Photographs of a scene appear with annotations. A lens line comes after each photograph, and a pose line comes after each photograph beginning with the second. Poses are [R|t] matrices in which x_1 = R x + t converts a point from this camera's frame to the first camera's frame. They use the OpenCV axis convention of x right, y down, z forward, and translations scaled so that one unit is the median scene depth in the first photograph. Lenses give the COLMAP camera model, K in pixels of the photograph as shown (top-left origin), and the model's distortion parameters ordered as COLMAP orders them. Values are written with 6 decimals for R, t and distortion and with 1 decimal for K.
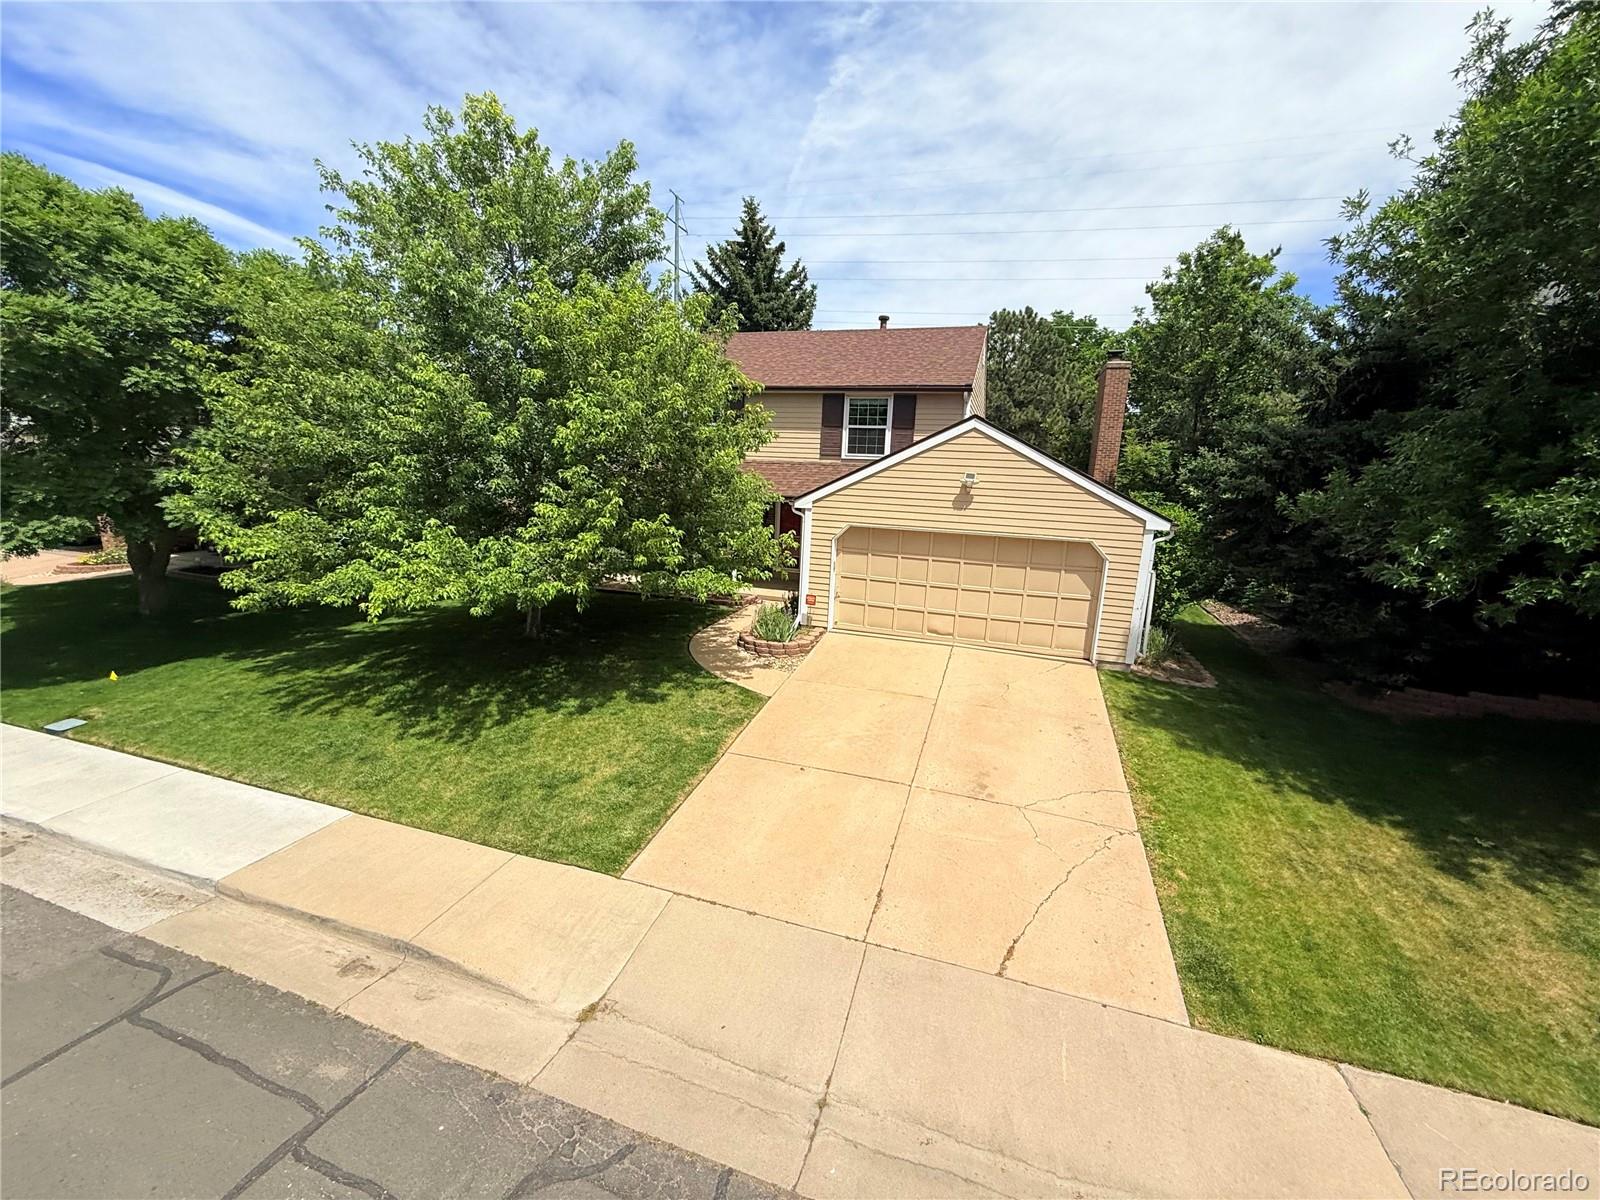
lens RADIAL K [[639.1, 0, 794.3], [0, 639.1, 602.7], [0, 0, 1]] dist [0.003290, -0.001174]
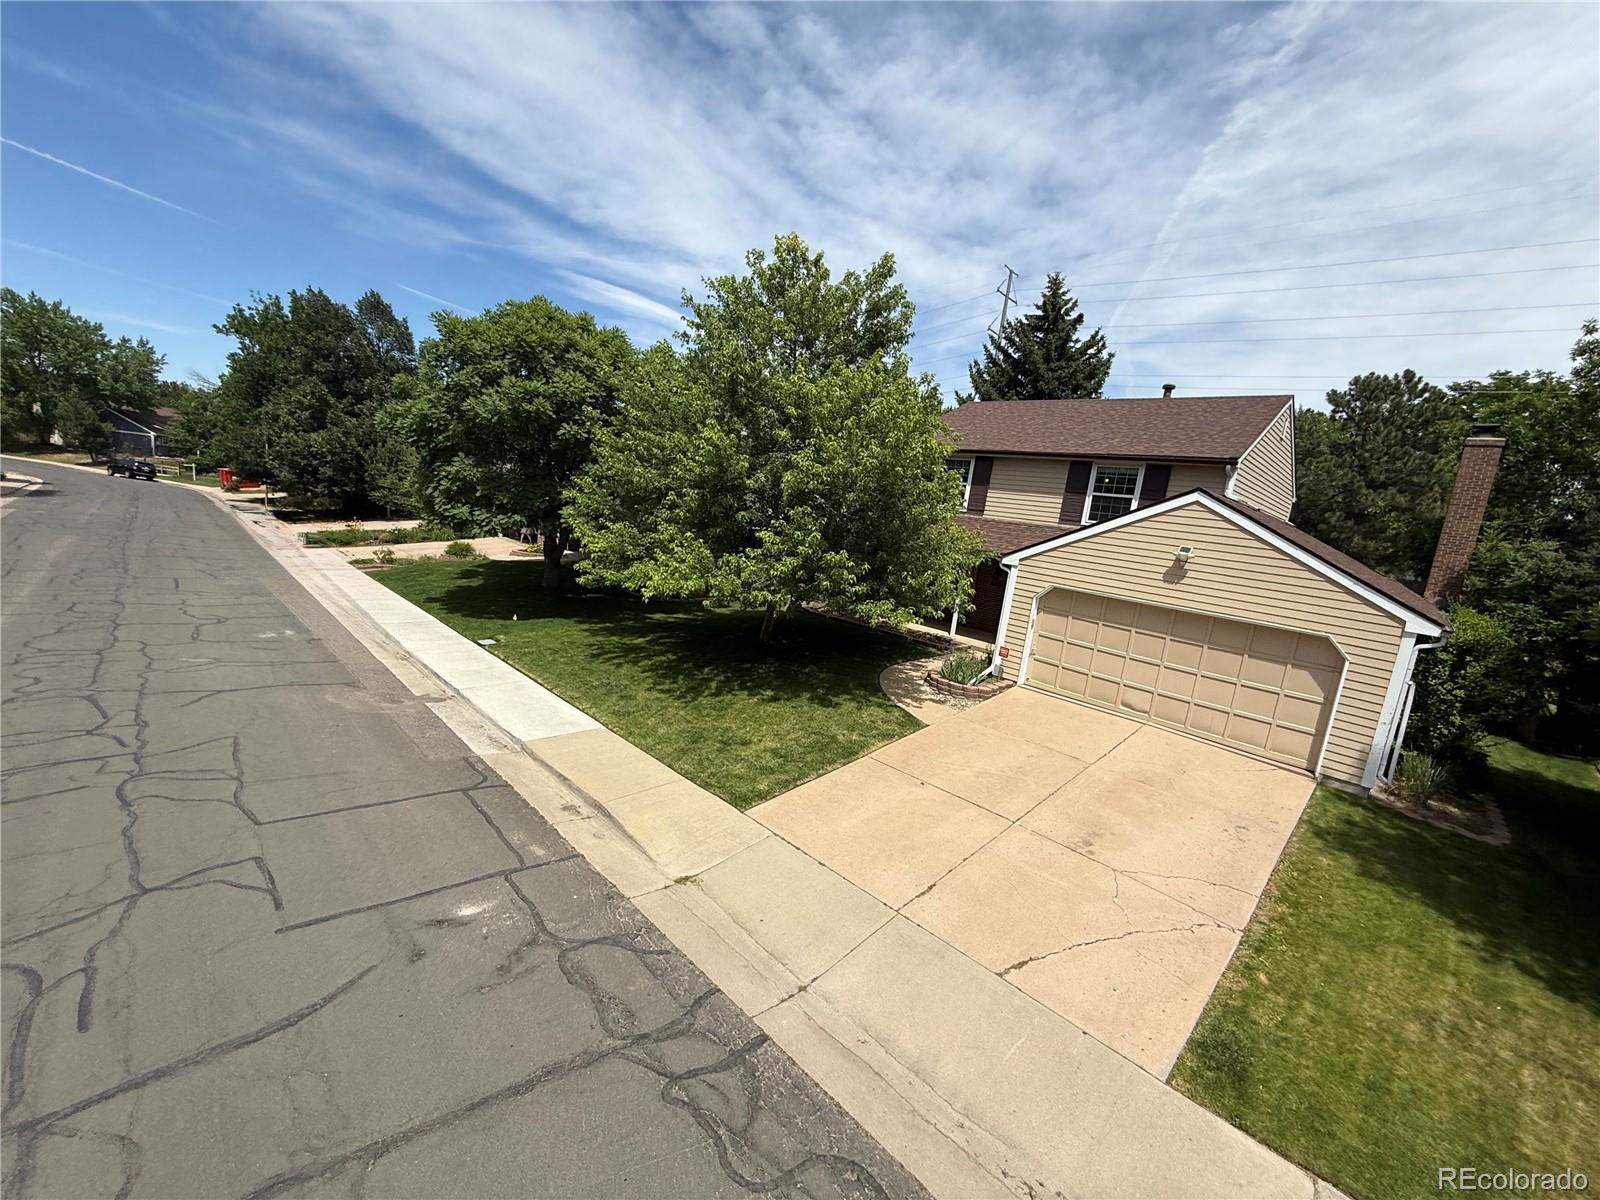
lens RADIAL K [[639.1, 0, 794.6], [0, 639.1, 607.6], [0, 0, 1]] dist [0.003290, -0.001174]
pose [[0.890303, 0.141776, -0.432735, 0.204354], [-0.176939, 0.983331, -0.041865, 0.034912], [0.419587, 0.113841, 0.900548, -0.110669]]
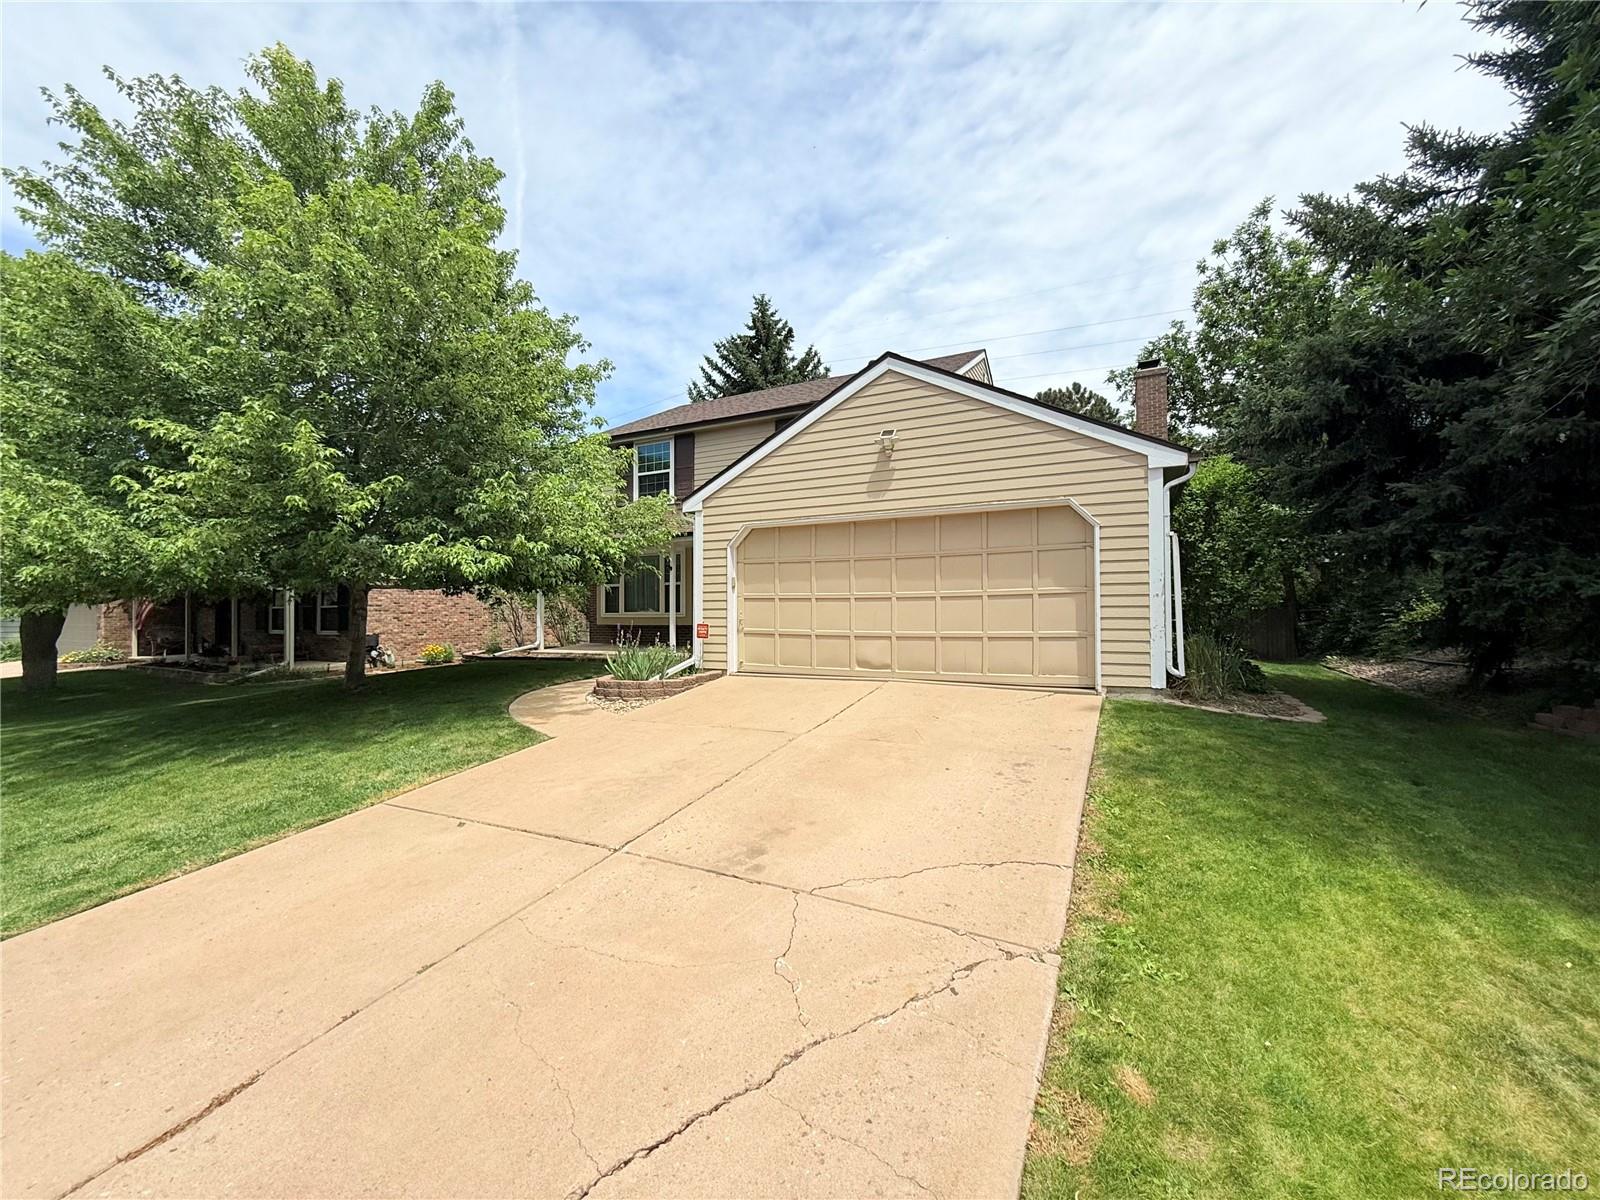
lens RADIAL K [[639.1, 0, 807.8], [0, 639.1, 605.2], [0, 0, 1]] dist [0.003290, -0.001174]
pose [[0.989309, -0.045213, -0.138652, 0.312353], [0.013522, 0.975072, -0.221478, 0.163892], [0.145209, 0.217236, 0.965258, 0.387144]]
